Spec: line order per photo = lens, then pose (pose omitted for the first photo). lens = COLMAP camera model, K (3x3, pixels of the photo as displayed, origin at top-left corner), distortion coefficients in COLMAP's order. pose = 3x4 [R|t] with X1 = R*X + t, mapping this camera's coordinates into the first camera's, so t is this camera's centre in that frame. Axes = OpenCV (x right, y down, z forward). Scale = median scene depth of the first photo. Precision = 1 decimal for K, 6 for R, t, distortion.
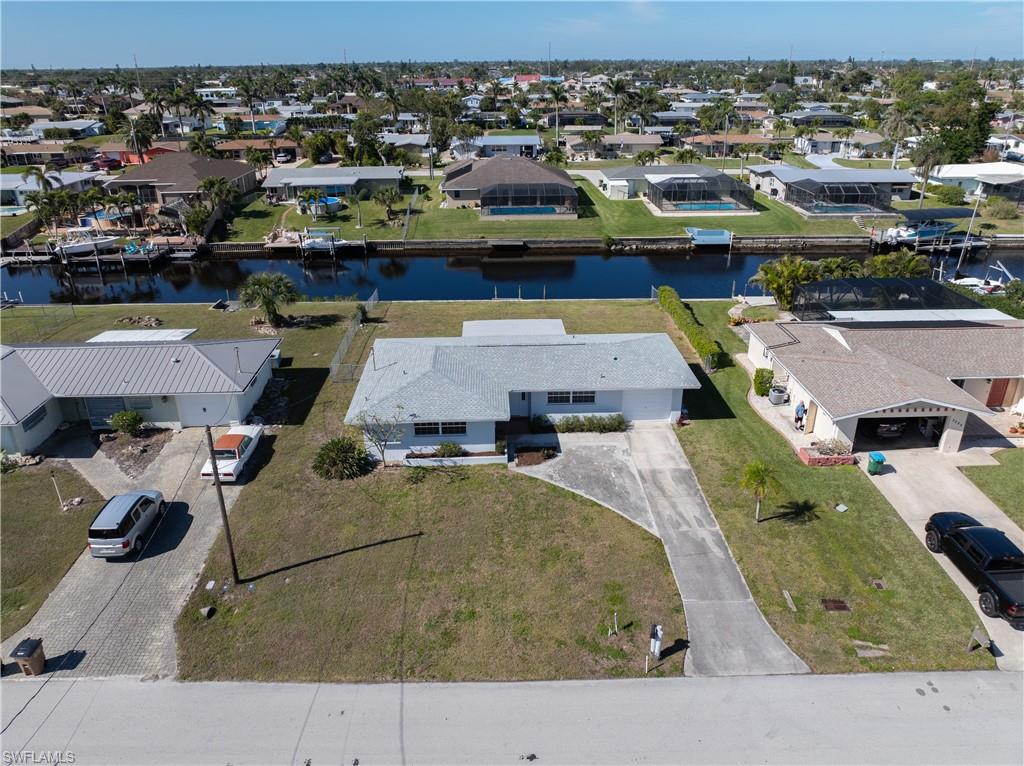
lens RADIAL K [[708.1, 0, 512.2], [0, 708.1, 381.9], [0, 0, 1]] dist [0.000229, -0.000691]
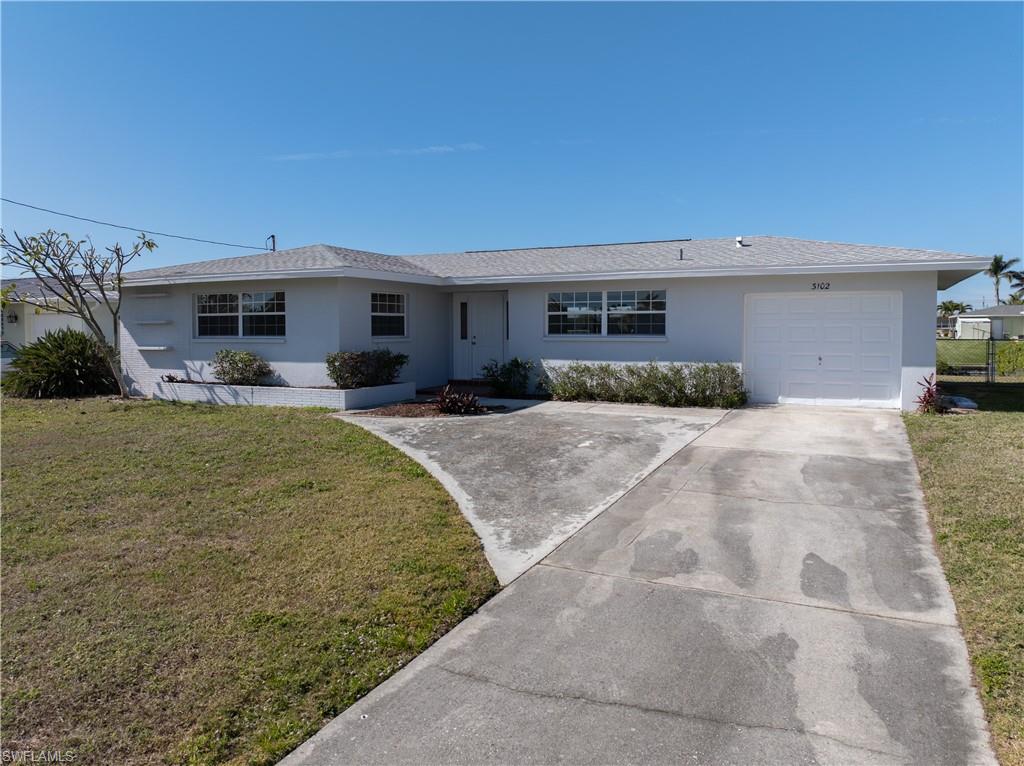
lens RADIAL K [[708.1, 0, 508.9], [0, 708.1, 383.7], [0, 0, 1]] dist [0.000229, -0.000691]
pose [[0.878313, 0.036415, -0.476698, 0.244150], [-0.193215, 0.939076, -0.284260, 0.190597], [0.437304, 0.341775, 0.831839, 0.724544]]
